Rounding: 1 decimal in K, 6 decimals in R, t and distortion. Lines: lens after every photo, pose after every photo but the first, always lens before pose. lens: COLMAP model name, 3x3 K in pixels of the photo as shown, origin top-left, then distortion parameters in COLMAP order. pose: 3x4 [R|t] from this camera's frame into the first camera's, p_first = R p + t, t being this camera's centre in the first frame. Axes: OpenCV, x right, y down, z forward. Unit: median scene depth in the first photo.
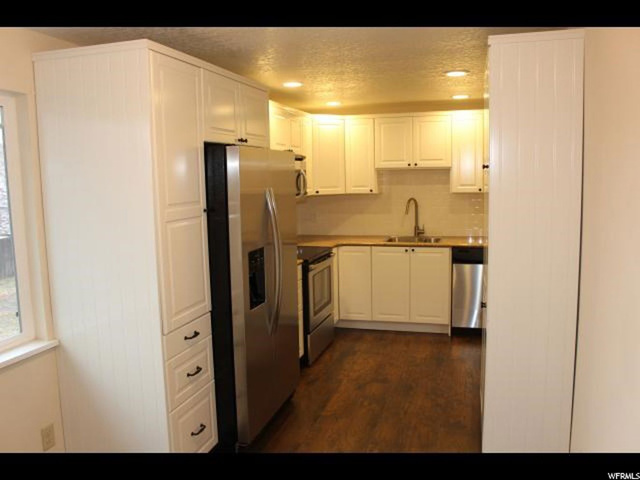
lens RADIAL K [[546.7, 0, 320.0], [0, 546.7, 240.0], [0, 0, 1]] dist [-0.123861, 0.000938]
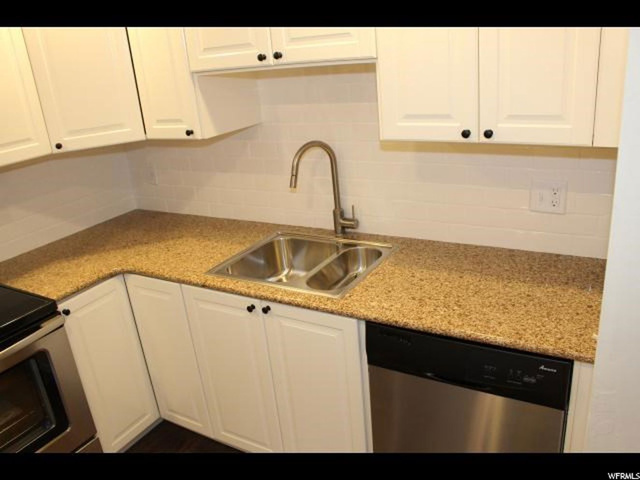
lens RADIAL K [[546.7, 0, 320.0], [0, 546.7, 240.0], [0, 0, 1]] dist [-0.123861, 0.000938]
pose [[0.965534, 0.023693, -0.259195, 0.282981], [0.040632, 0.969917, 0.240020, -0.105023], [0.257084, -0.242280, 0.935526, 0.655670]]
